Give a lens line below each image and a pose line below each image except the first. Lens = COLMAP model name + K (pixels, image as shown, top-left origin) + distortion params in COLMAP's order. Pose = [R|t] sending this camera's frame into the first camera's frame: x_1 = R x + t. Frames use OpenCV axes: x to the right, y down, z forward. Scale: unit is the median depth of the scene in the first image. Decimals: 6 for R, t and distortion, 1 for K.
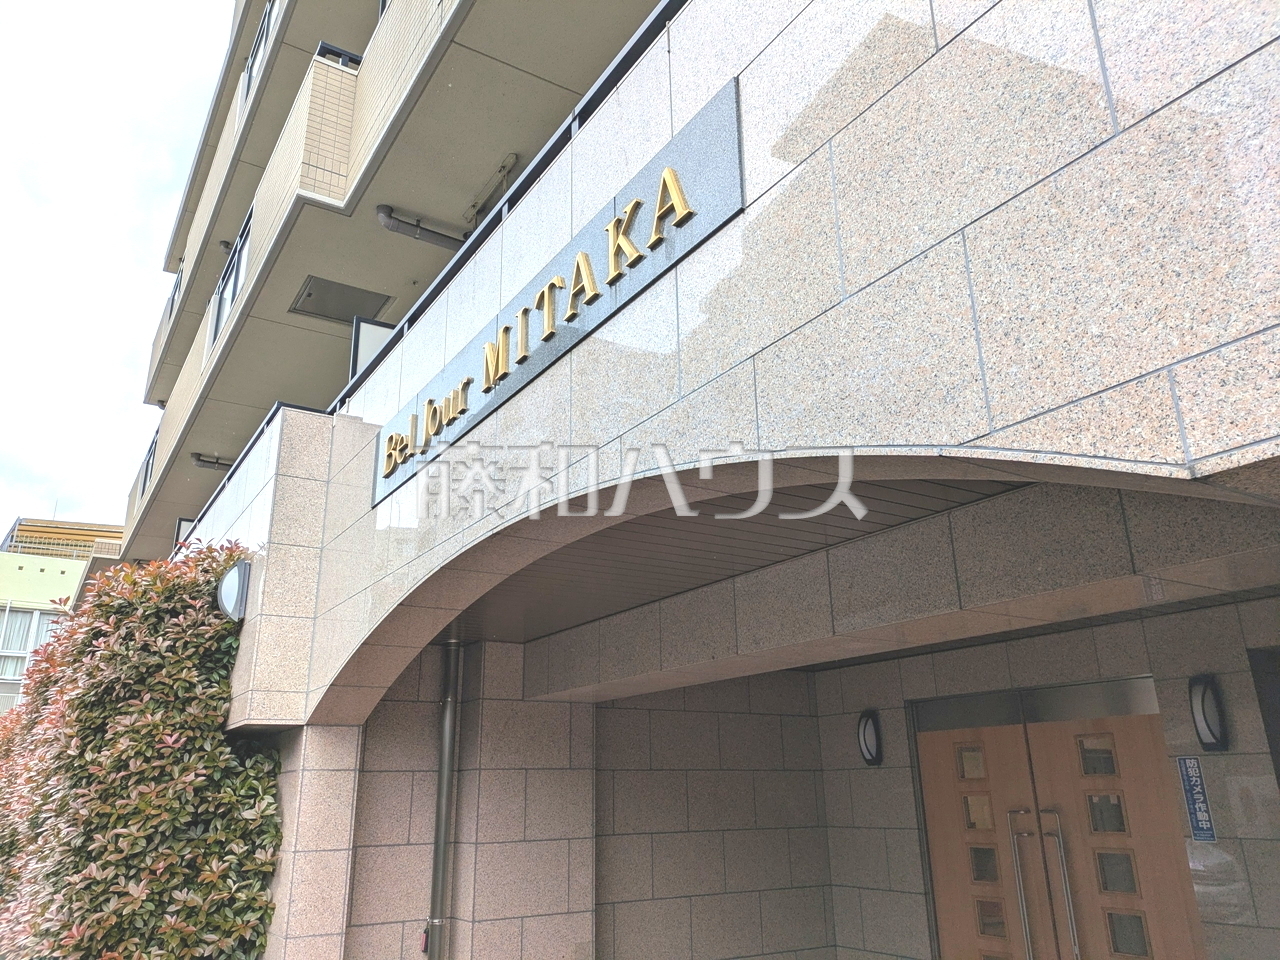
lens RADIAL K [[937.8, 0, 630.1], [0, 937.8, 474.7], [0, 0, 1]] dist [0.062275, -0.049596]
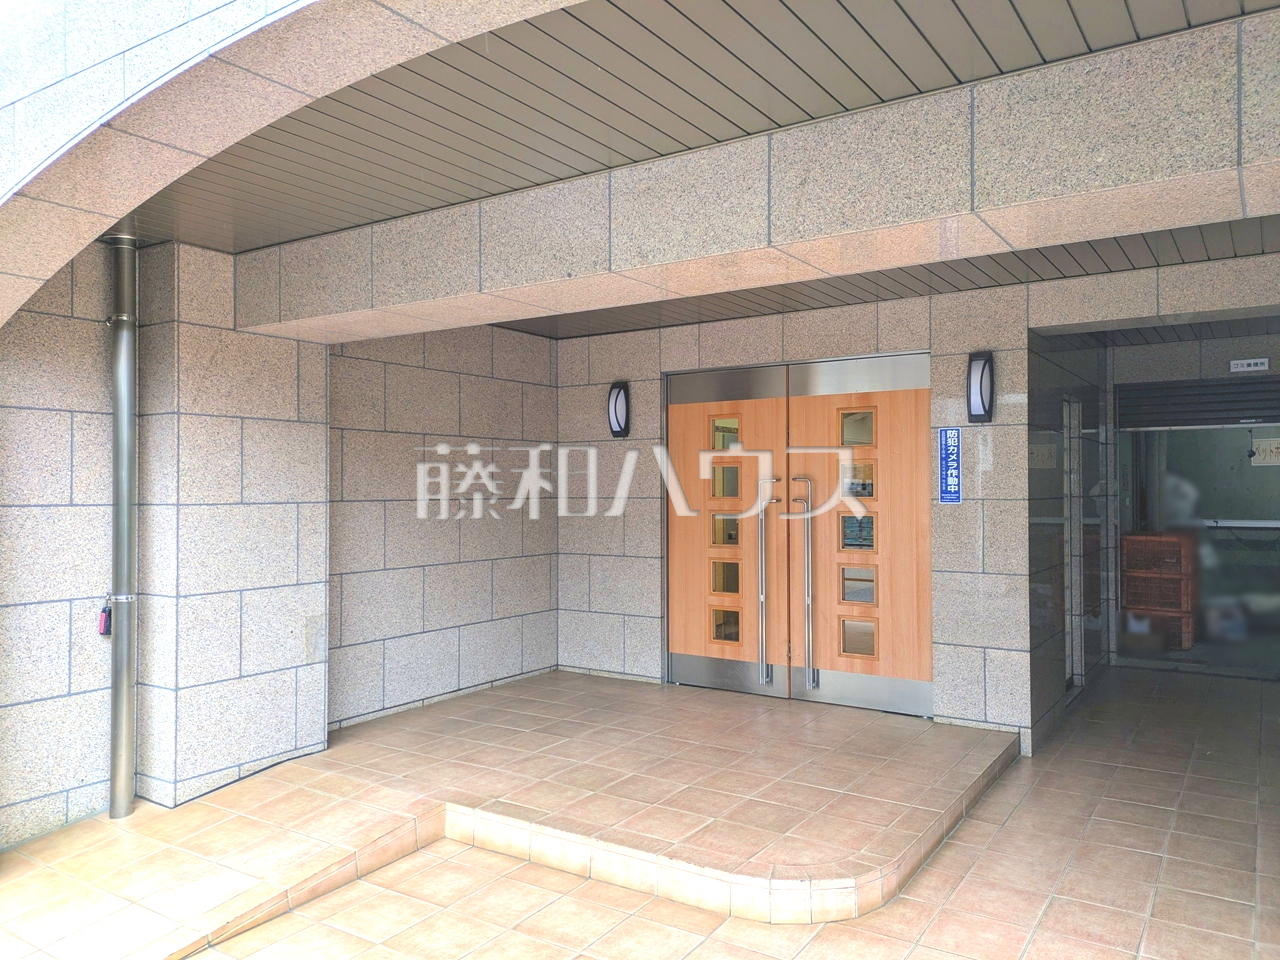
lens RADIAL K [[937.8, 0, 642.4], [0, 937.8, 477.5], [0, 0, 1]] dist [0.062275, -0.049596]
pose [[0.912038, 0.020575, 0.409589, -0.131420], [-0.145361, 0.950117, 0.275950, 0.100465], [-0.383479, -0.311215, 0.869534, 0.192970]]
